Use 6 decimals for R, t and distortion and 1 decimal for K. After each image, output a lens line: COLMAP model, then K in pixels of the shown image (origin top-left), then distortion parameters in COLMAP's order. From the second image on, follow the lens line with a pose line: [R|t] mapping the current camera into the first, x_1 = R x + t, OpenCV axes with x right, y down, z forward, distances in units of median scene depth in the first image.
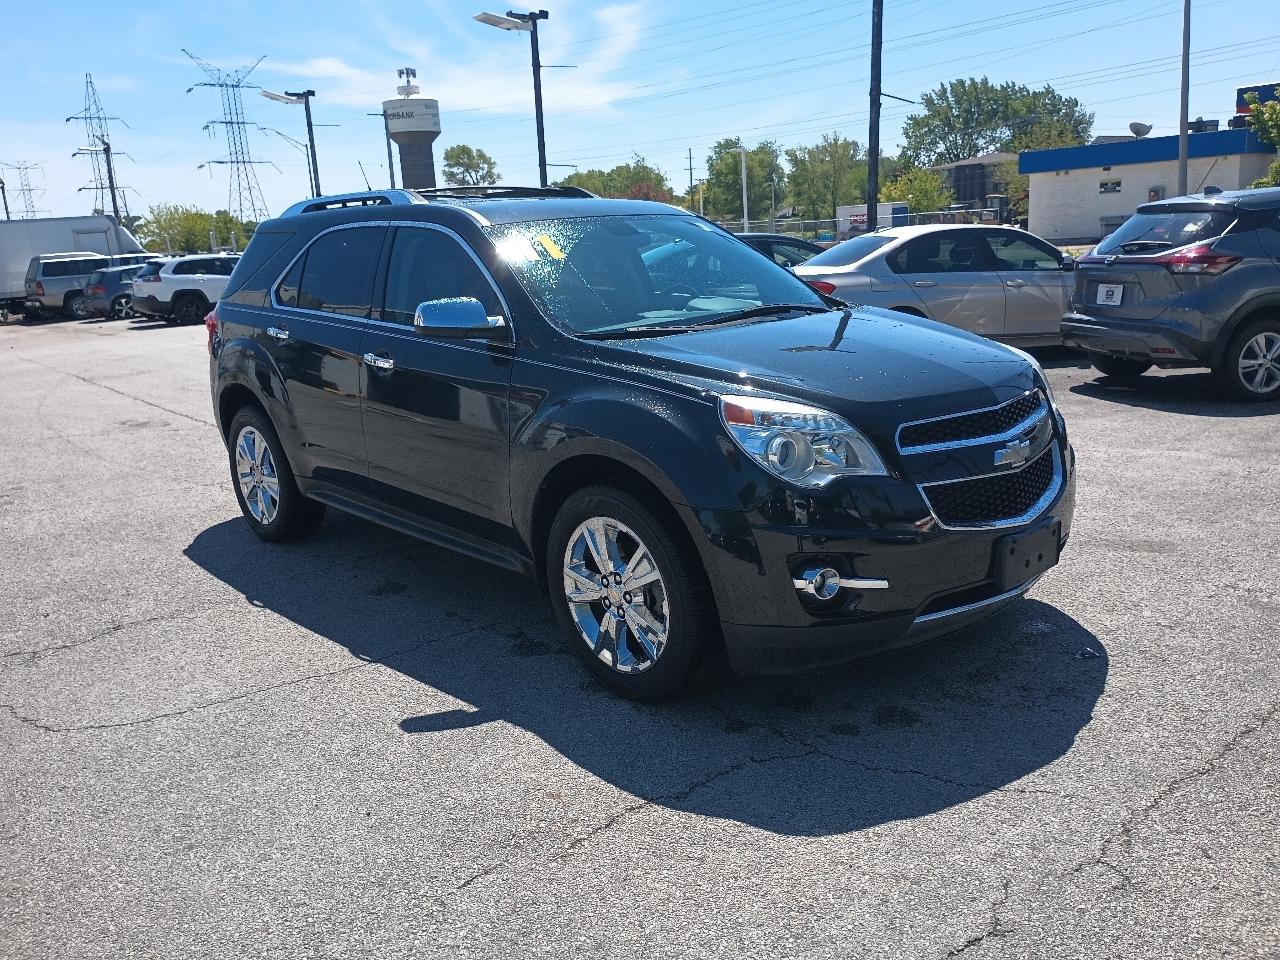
lens RADIAL K [[1053.9, 0, 642.3], [0, 1053.9, 486.1], [0, 0, 1]] dist [0.061609, -0.075002]
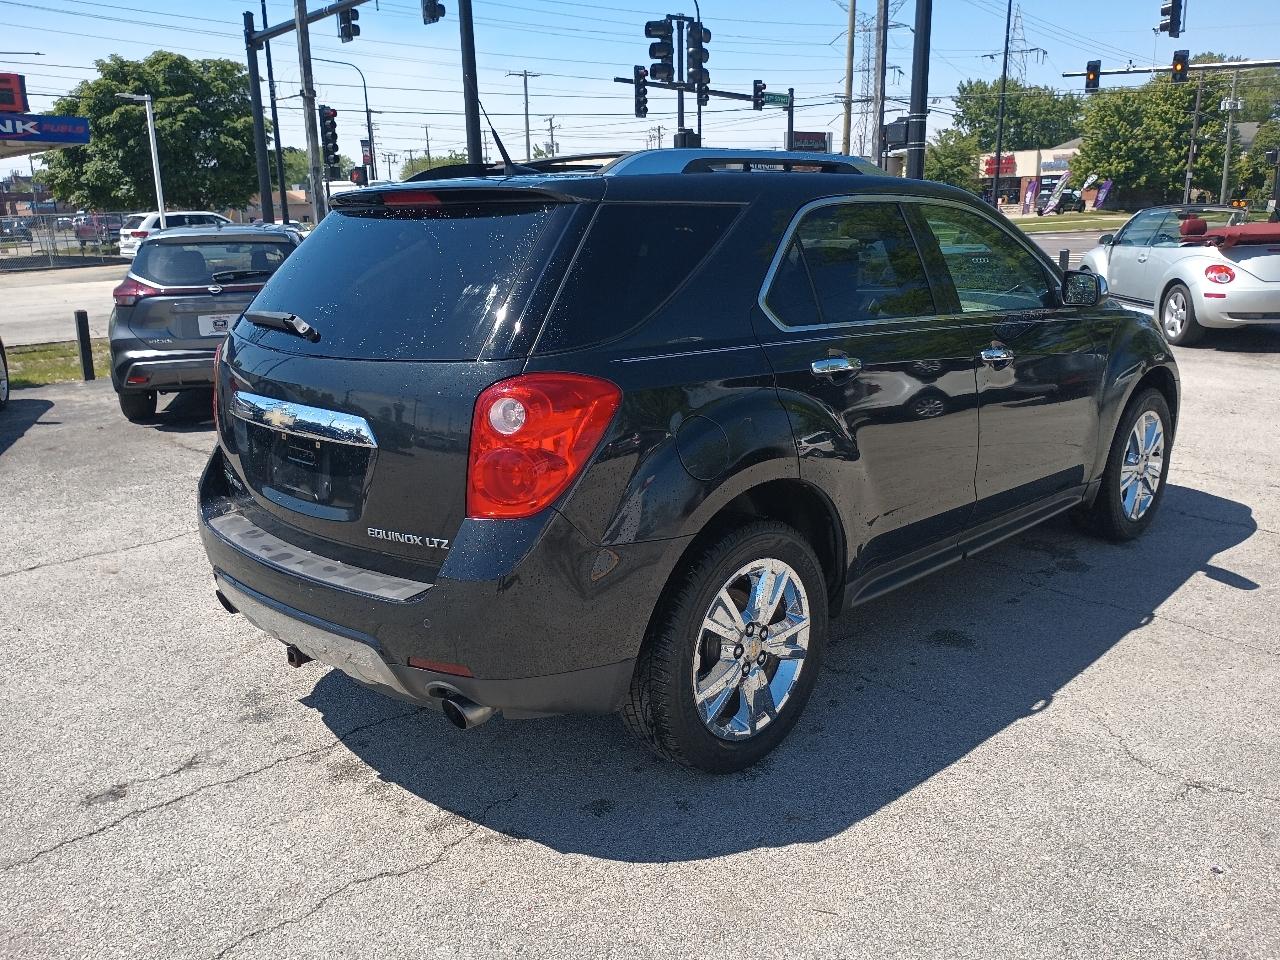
lens RADIAL K [[1053.9, 0, 642.9], [0, 1053.9, 476.4], [0, 0, 1]] dist [0.061609, -0.075002]
pose [[-0.063345, -0.186419, 0.980426, -1.209858], [0.259668, 0.945484, 0.196552, -0.295973], [-0.963618, 0.267036, -0.011484, 1.440330]]
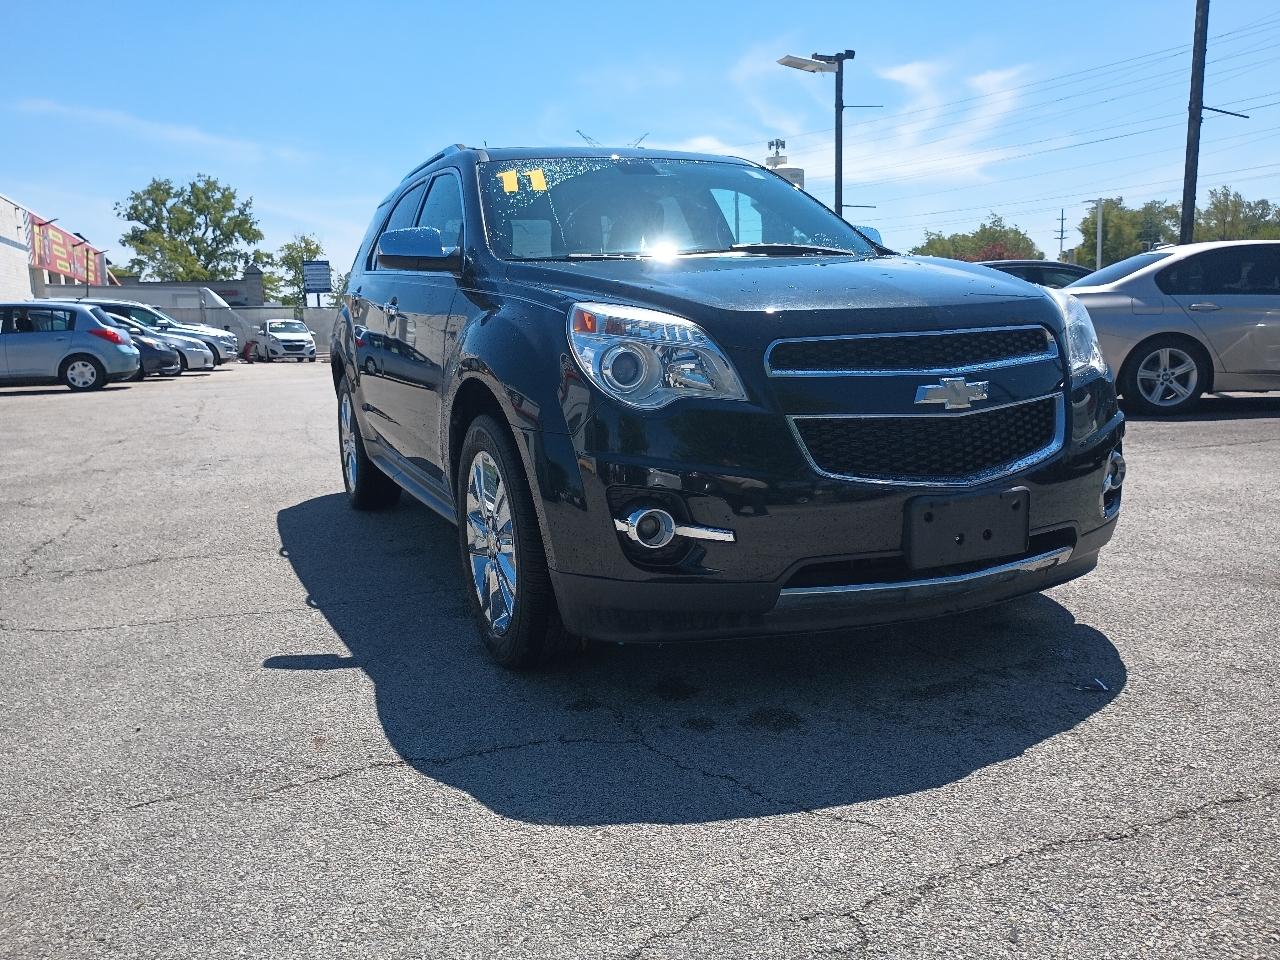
lens RADIAL K [[1053.9, 0, 643.5], [0, 1053.9, 488.2], [0, 0, 1]] dist [0.061609, -0.075002]
pose [[0.946617, 0.070305, -0.314600, 0.315194], [-0.088310, 0.995150, -0.043333, 0.073470], [0.310027, 0.068802, 0.948235, 0.176429]]
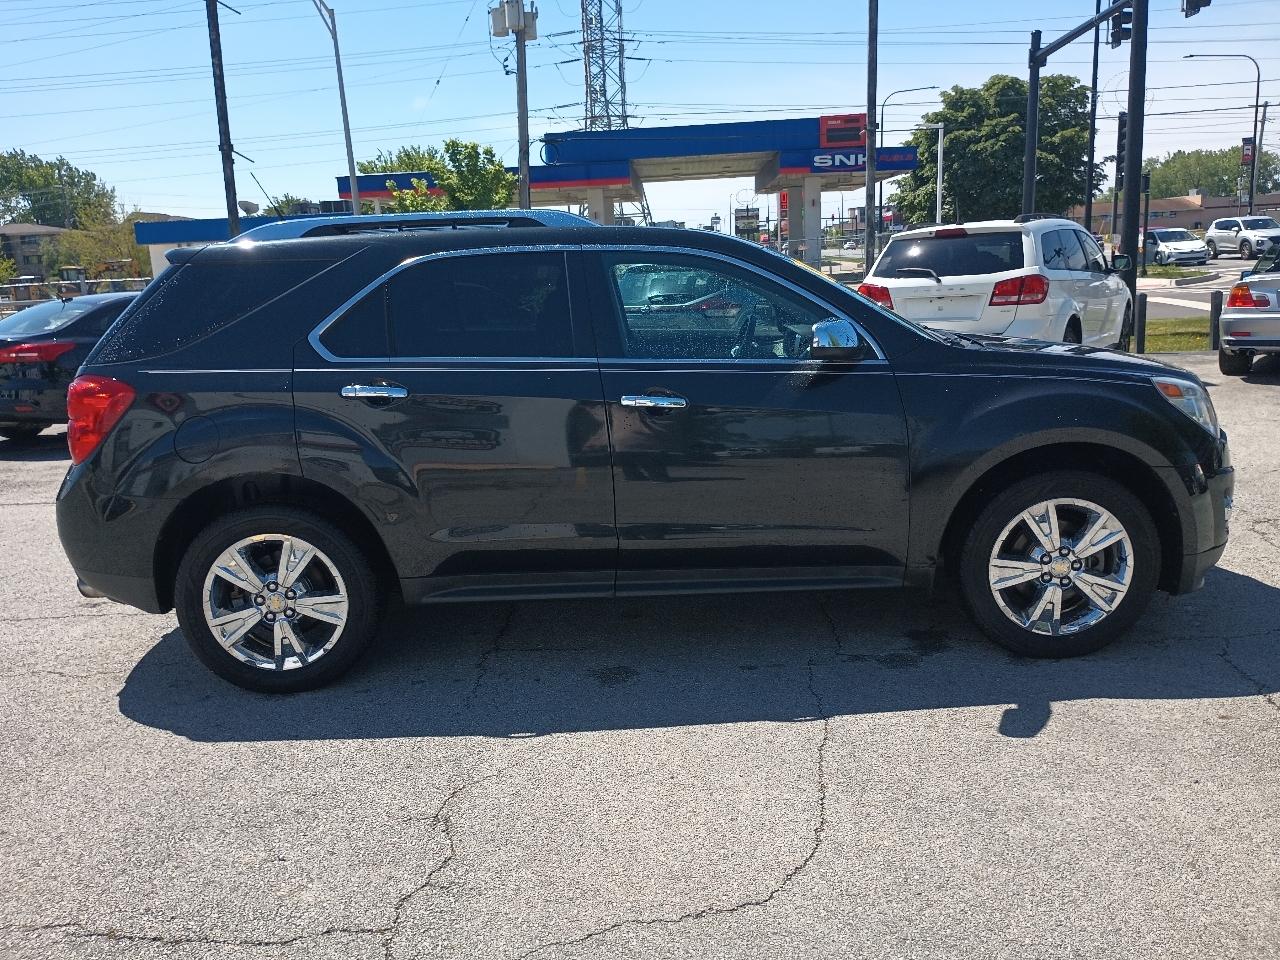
lens RADIAL K [[1053.9, 0, 640.4], [0, 1053.9, 482.1], [0, 0, 1]] dist [0.061609, -0.075002]
pose [[0.663981, -0.133912, 0.735661, -0.988064], [0.186208, 0.982451, 0.010770, -0.070860], [-0.724194, 0.129835, 0.677264, 0.467076]]
